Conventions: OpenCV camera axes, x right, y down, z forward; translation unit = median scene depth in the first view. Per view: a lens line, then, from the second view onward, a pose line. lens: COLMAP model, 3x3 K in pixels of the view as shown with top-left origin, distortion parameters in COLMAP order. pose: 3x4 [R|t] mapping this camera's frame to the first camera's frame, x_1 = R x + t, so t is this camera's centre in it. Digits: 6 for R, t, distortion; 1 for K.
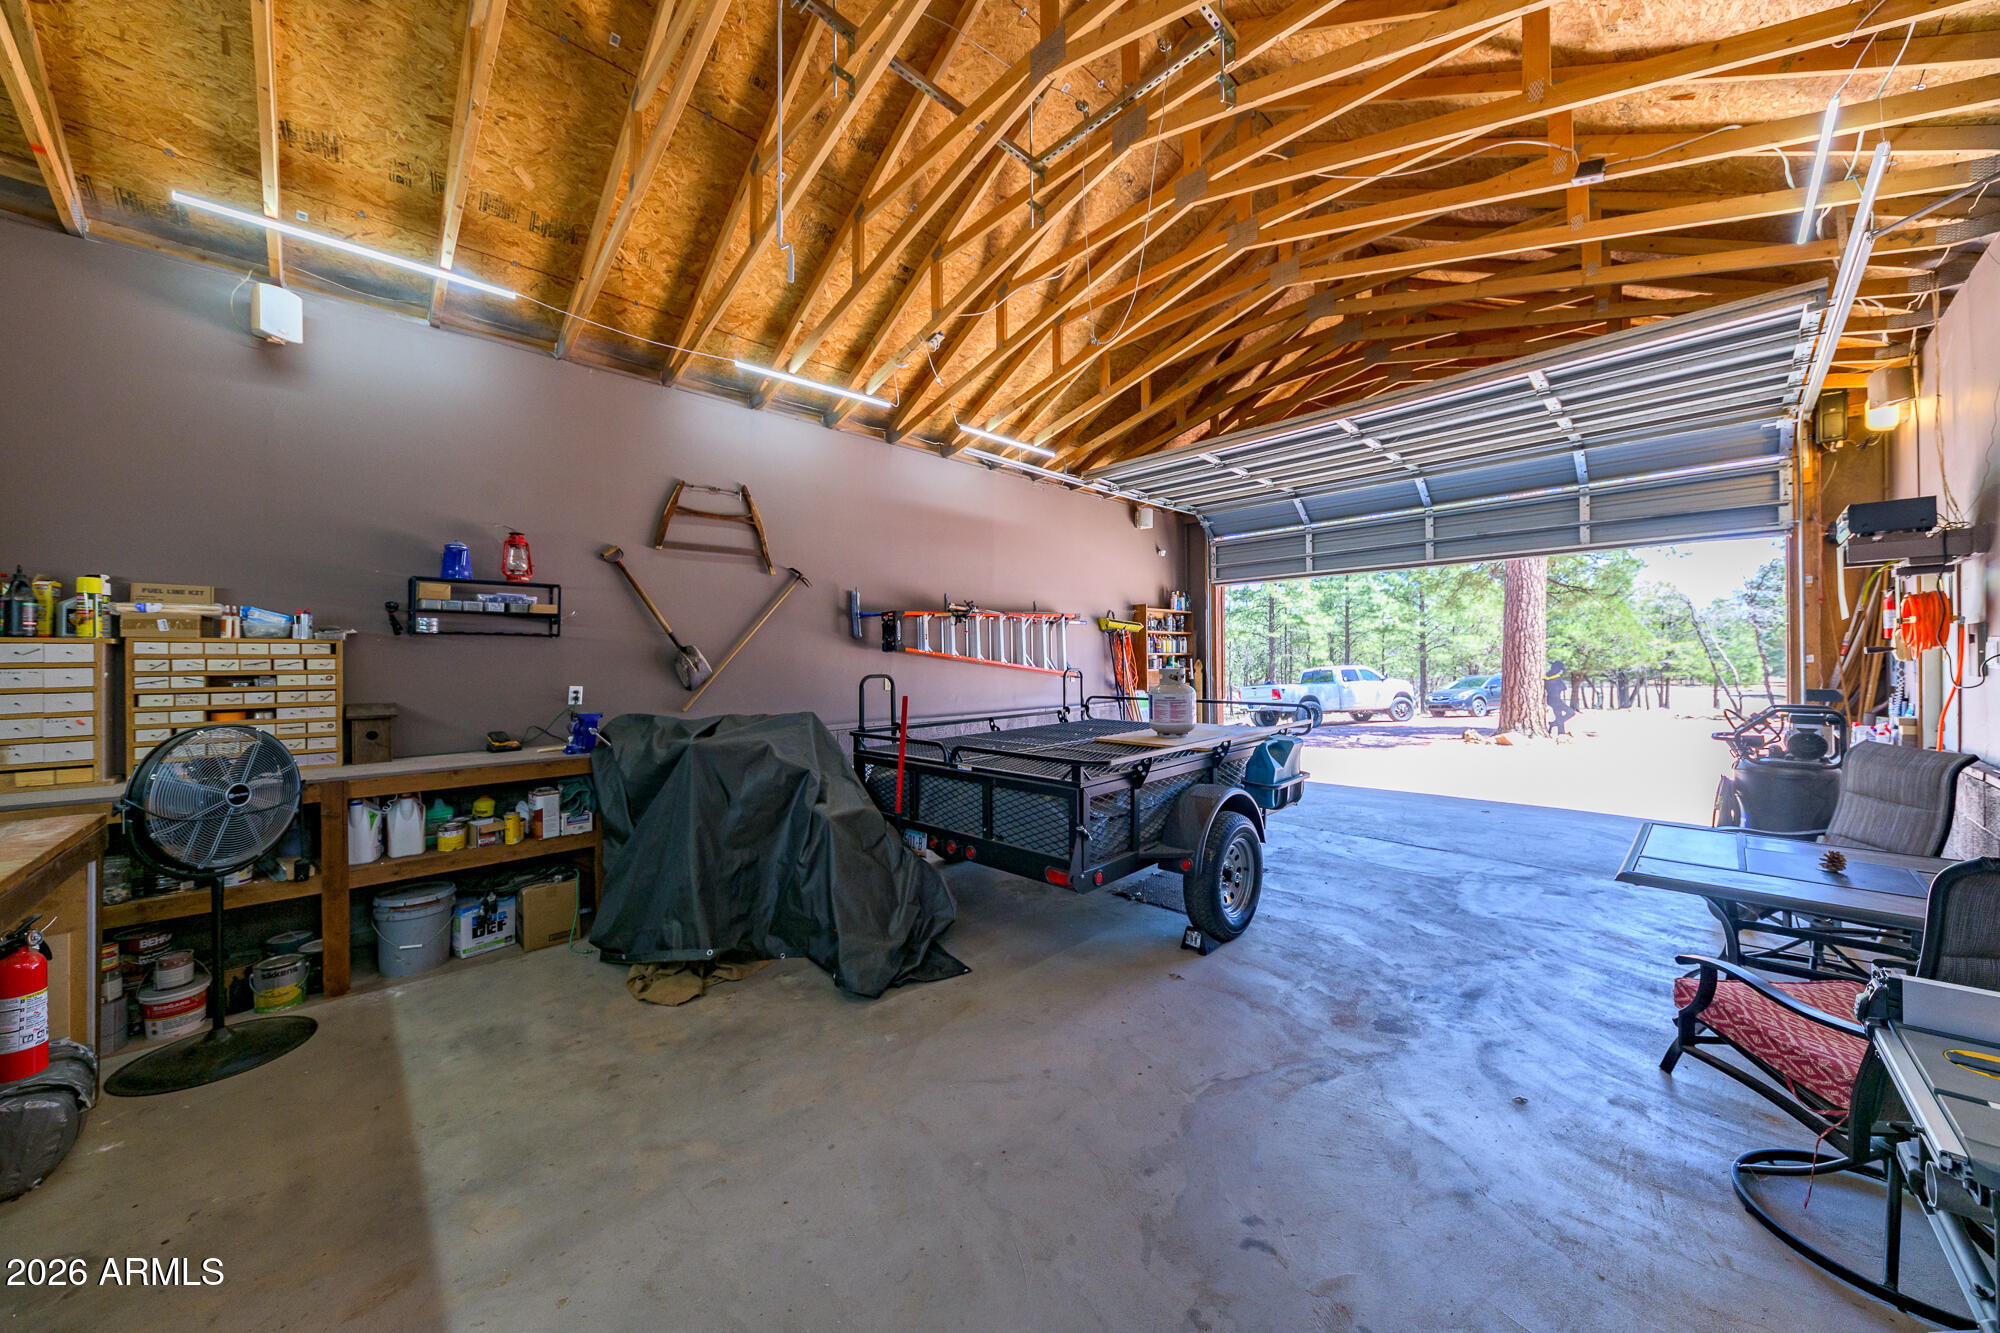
lens RADIAL K [[689.0, 0, 1007.7], [0, 689.0, 657.9], [0, 0, 1]] dist [0.016053, -0.008132]
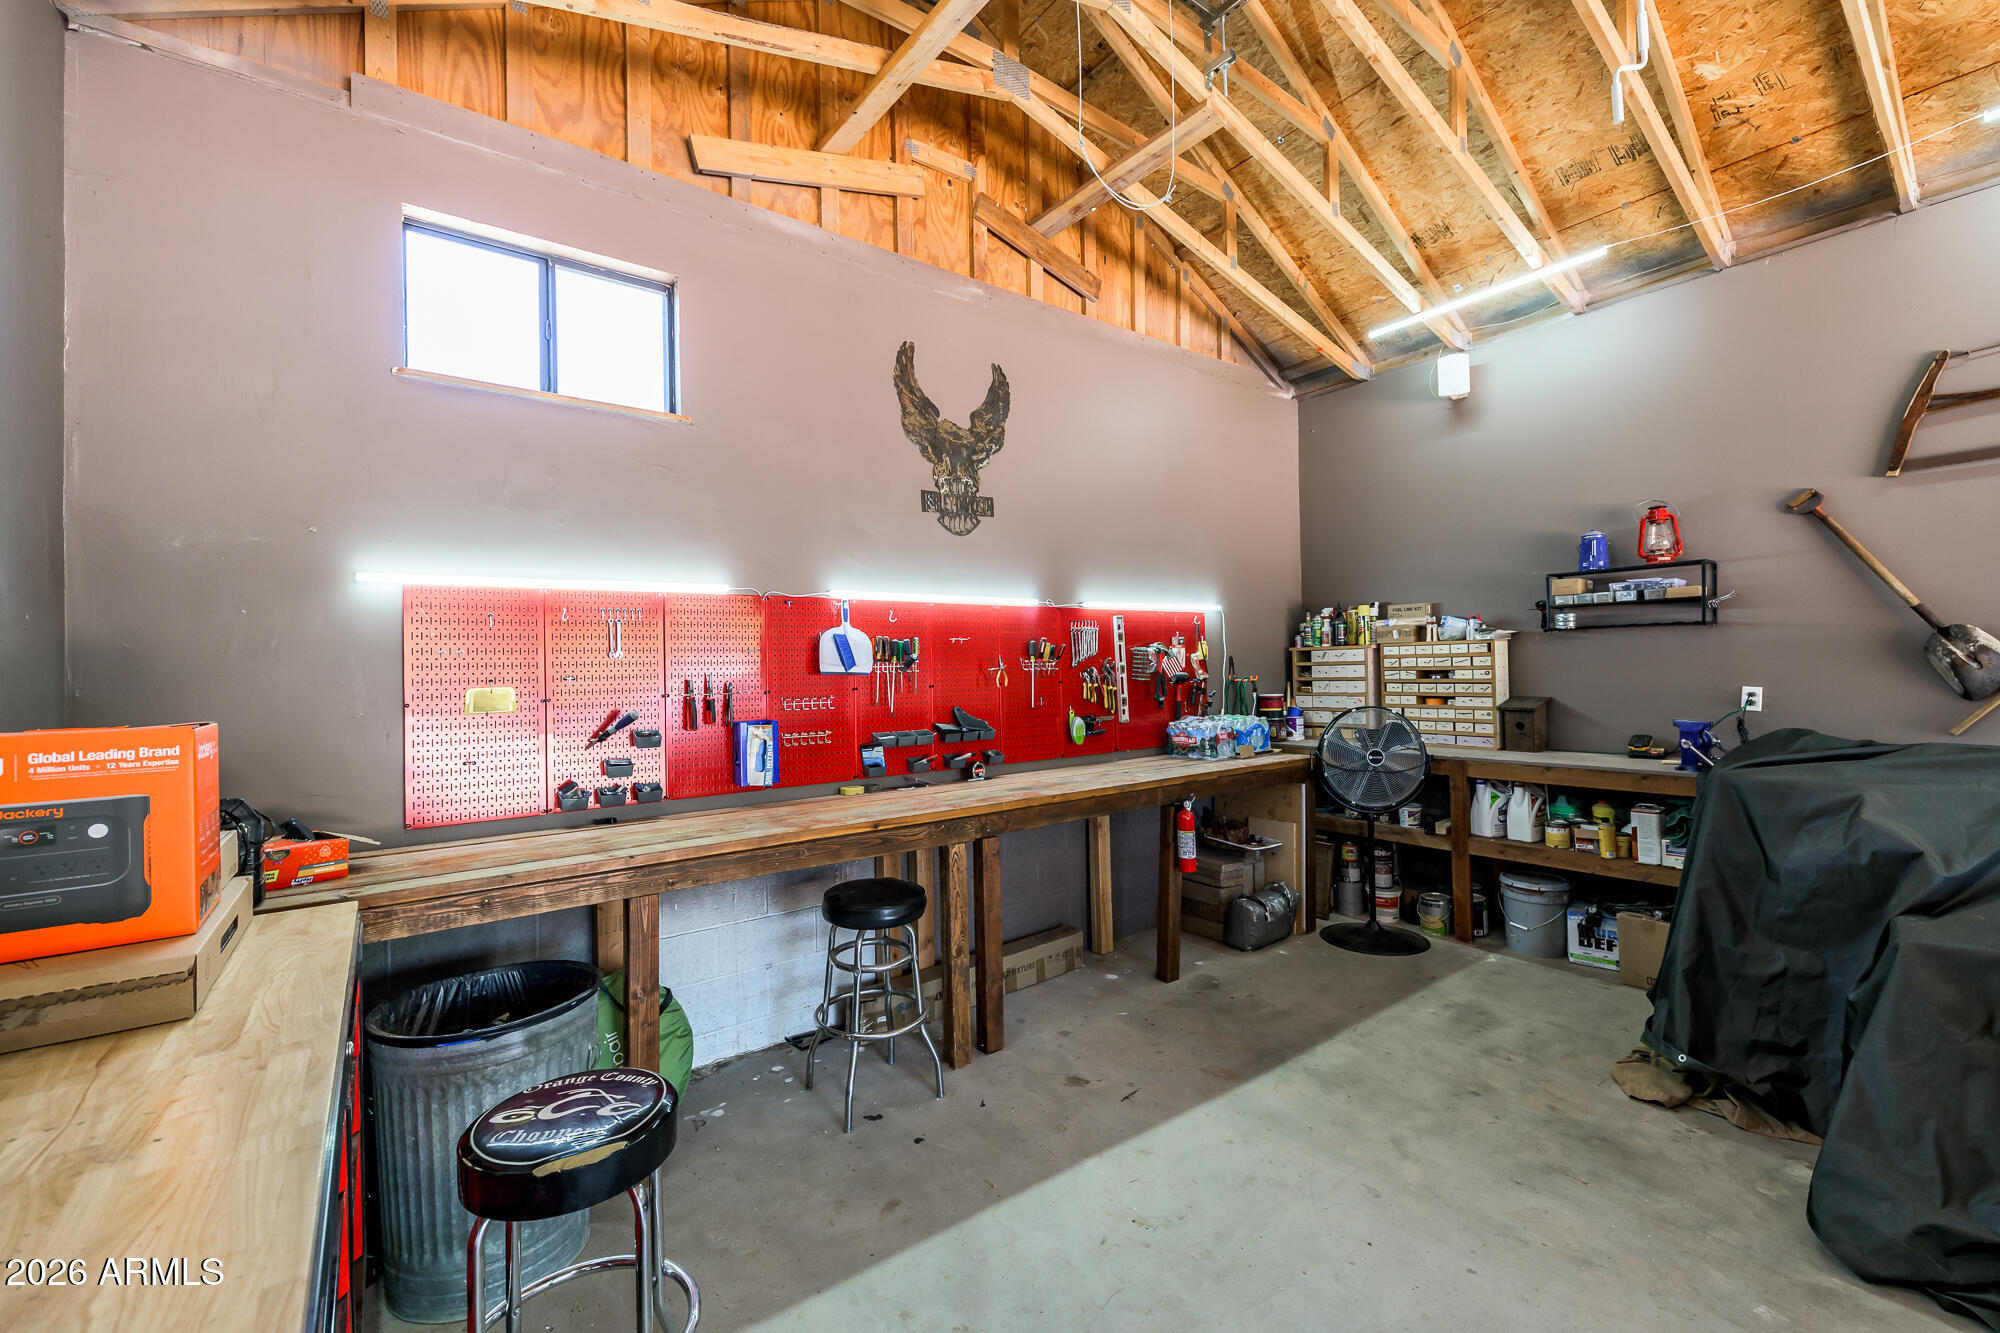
lens RADIAL K [[826.2, 0, 1012.6], [0, 826.2, 661.0], [0, 0, 1]] dist [-0.000019, -0.000272]
pose [[-0.138379, 0.000567, -0.990379, 0.476509], [0.024877, 0.999686, -0.002904, -0.006163], [0.990067, -0.025039, -0.138350, 0.392642]]
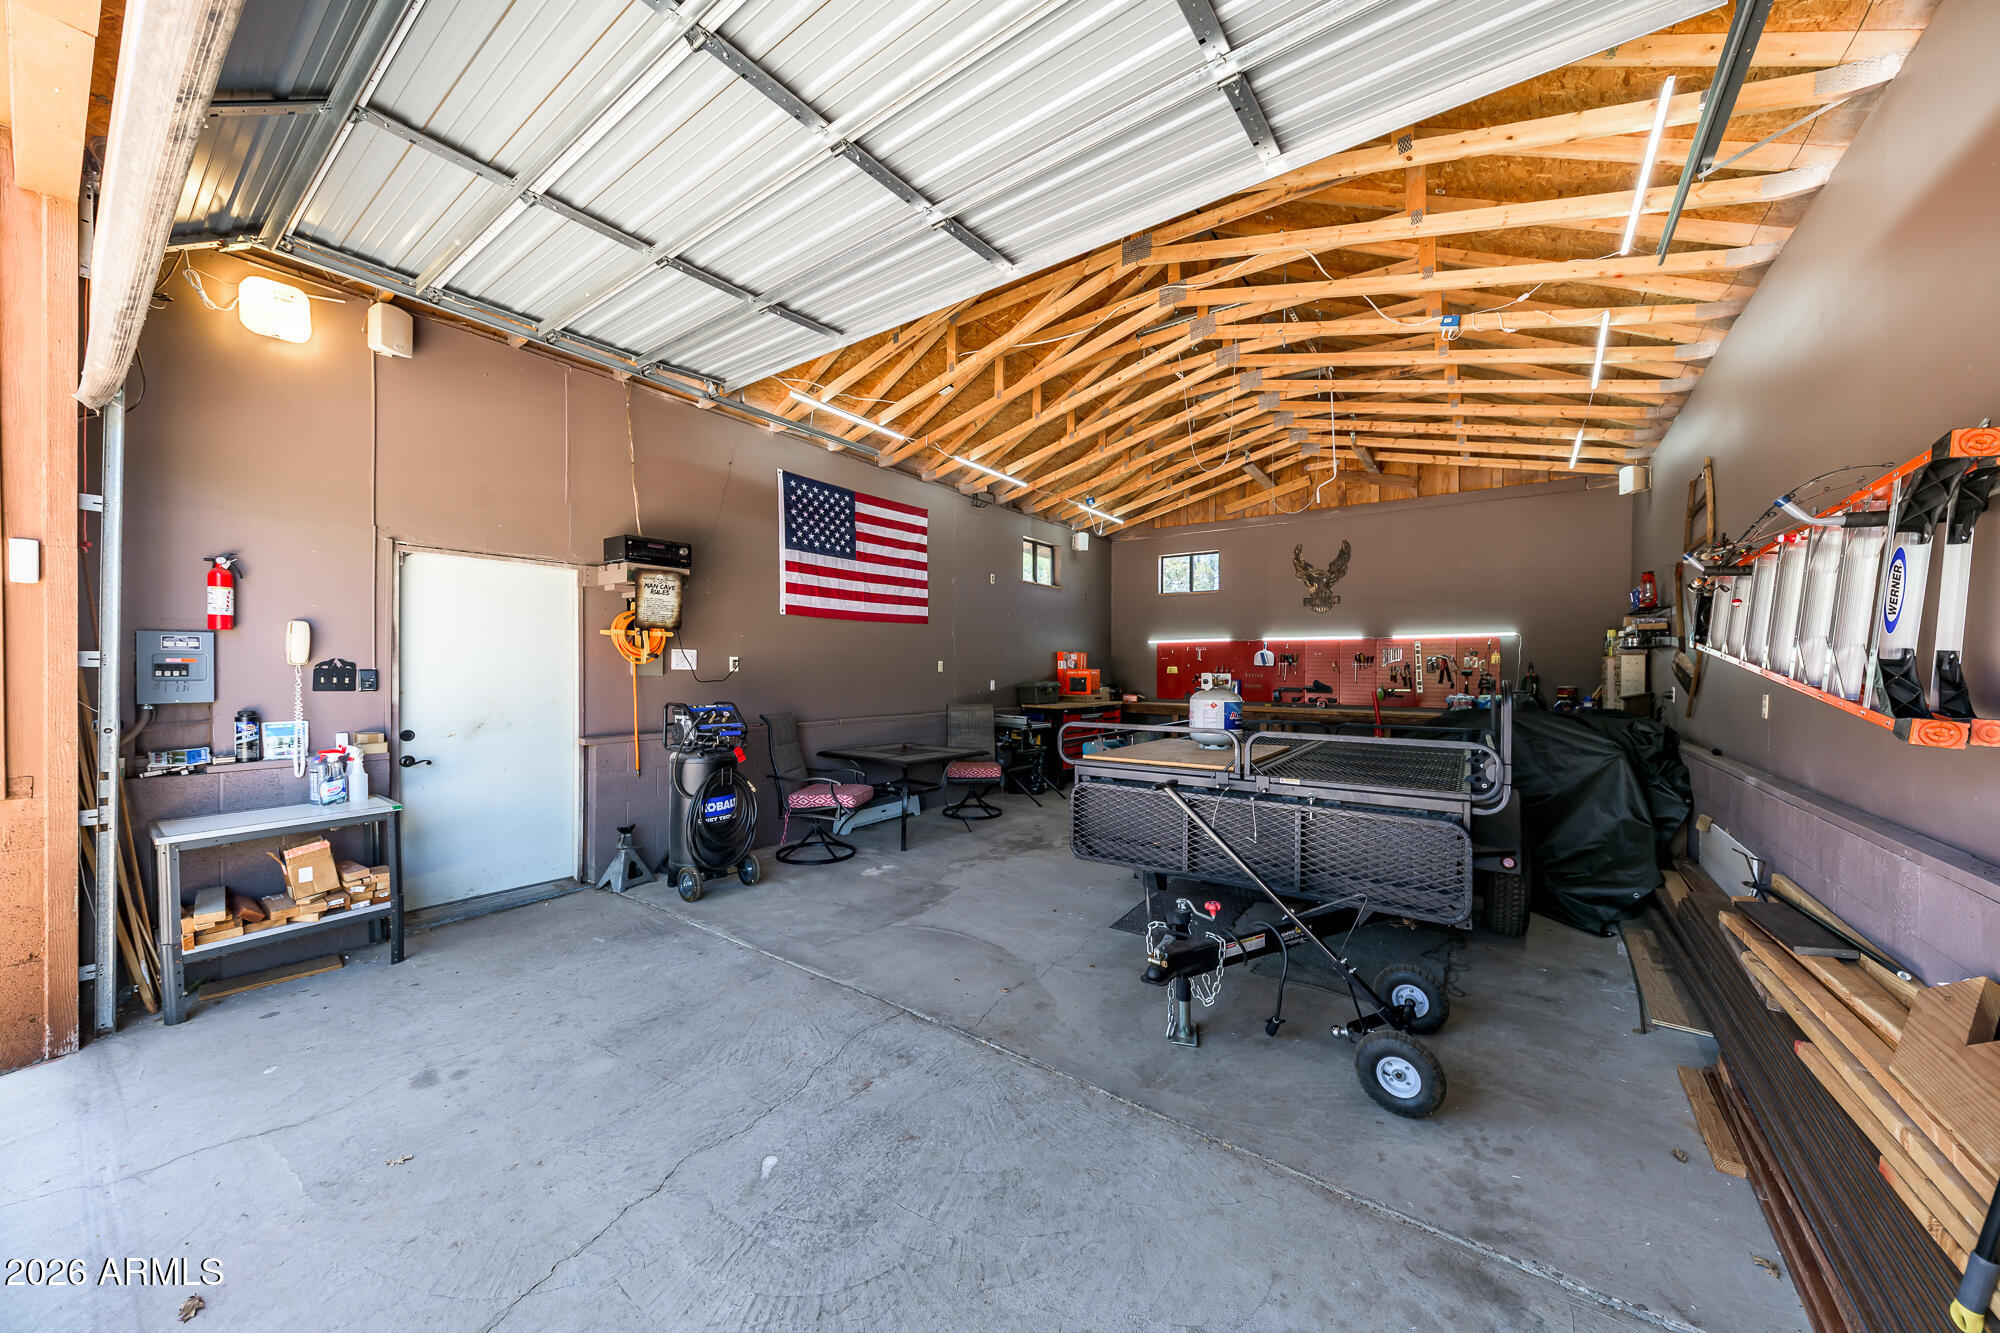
lens RADIAL K [[695.6, 0, 1000.7], [0, 695.6, 668.0], [0, 0, 1]] dist [0.000001, -0.000039]
pose [[-0.989364, -0.001119, -0.145460, 0.840010], [-0.000998, 0.999999, -0.000907, 0.013097], [0.145461, -0.000752, -0.989364, 2.461740]]
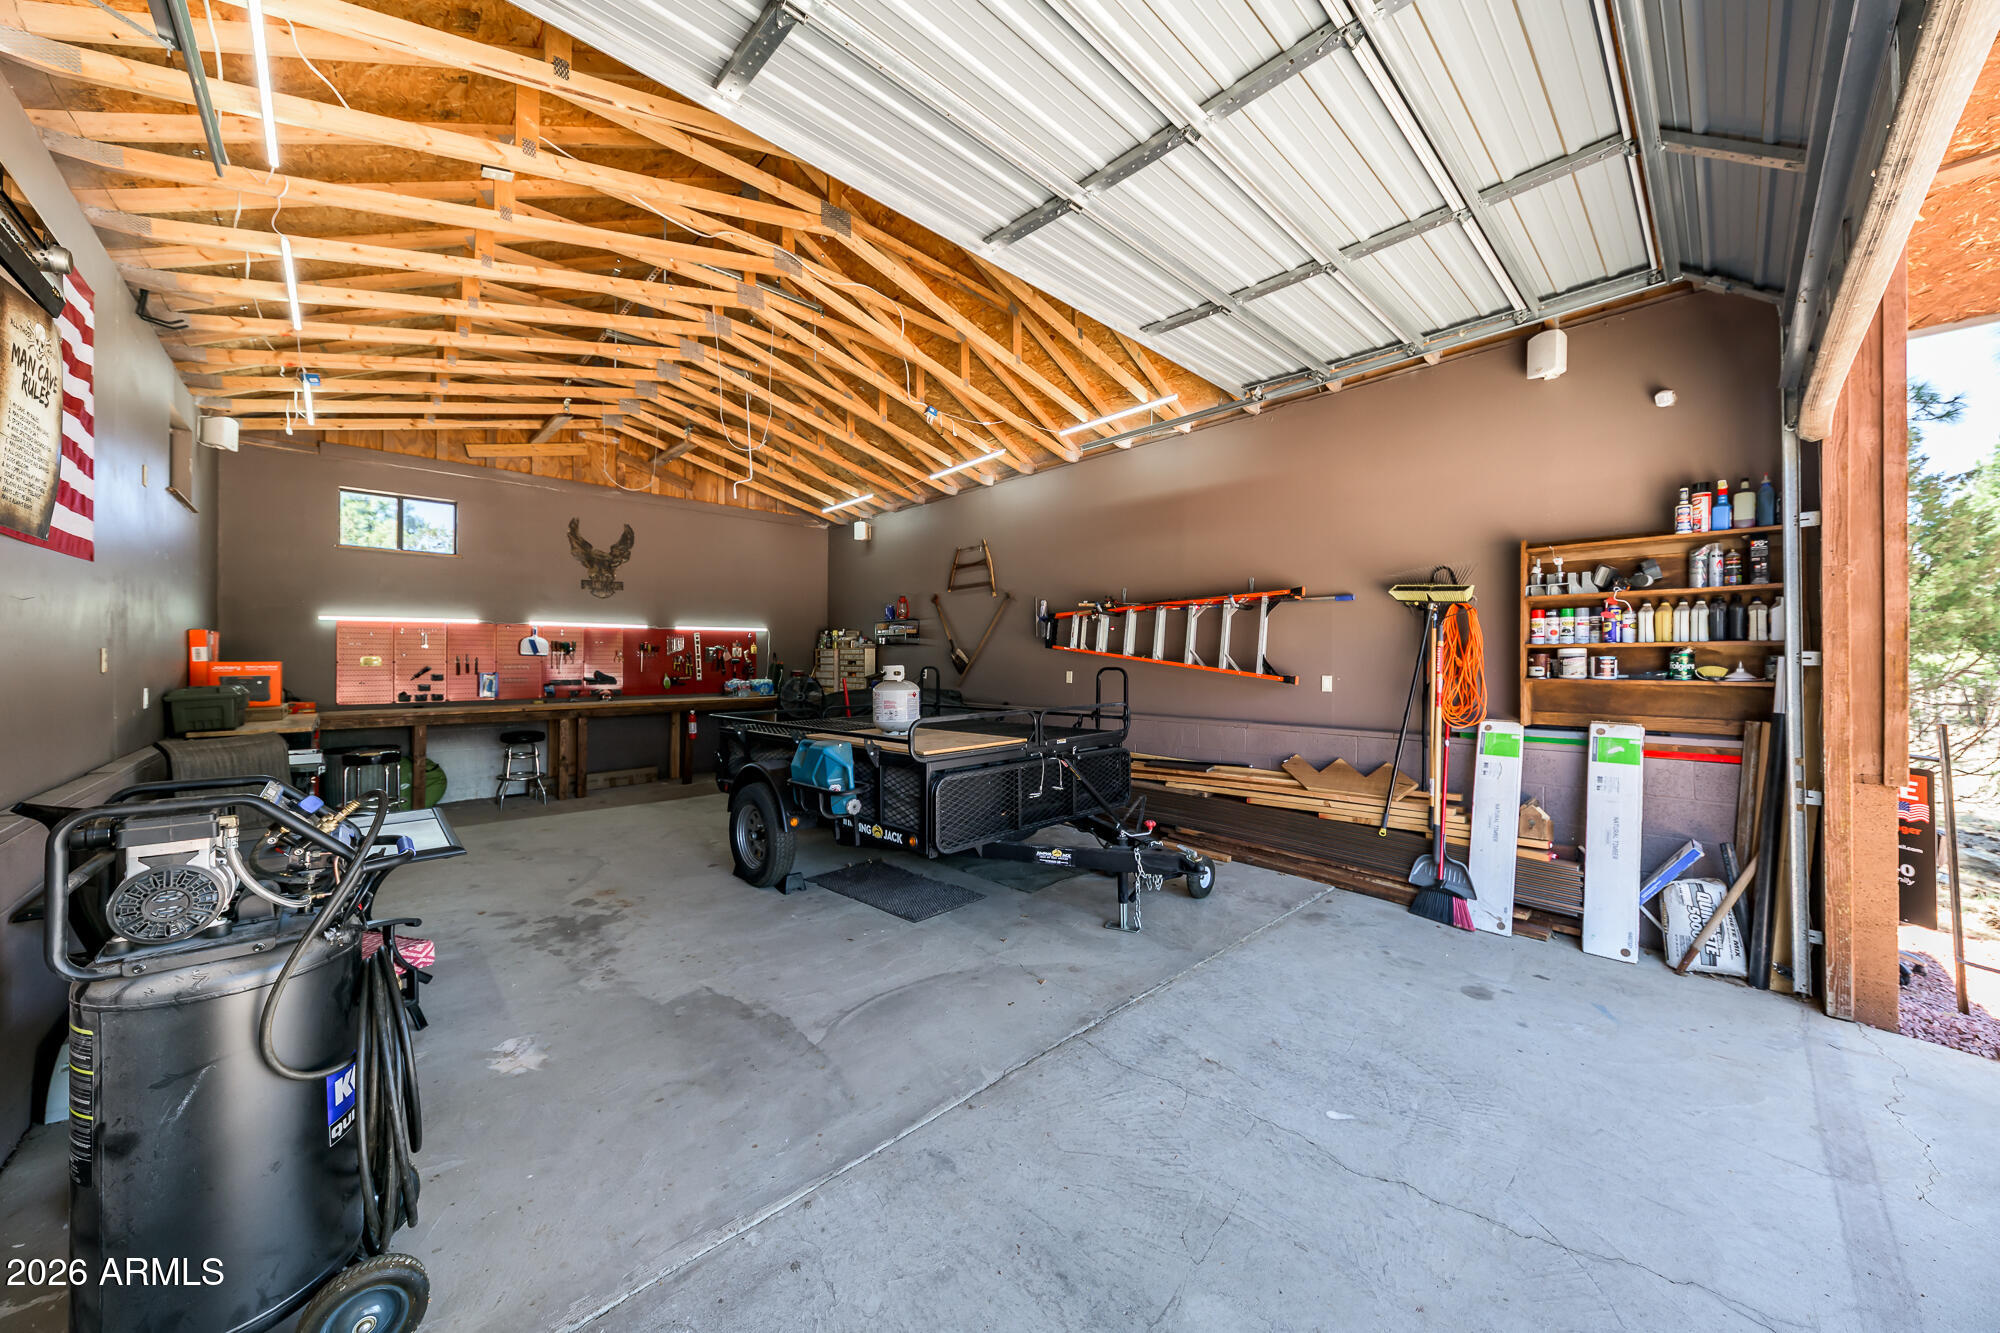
lens RADIAL K [[689.0, 0, 1007.7], [0, 689.0, 657.9], [0, 0, 1]] dist [0.016053, -0.008132]
pose [[-0.025422, 0.005348, -0.999663, 1.601252], [0.000482, 0.999986, 0.005337, -0.001517], [0.999677, -0.000346, -0.025424, 1.563566]]
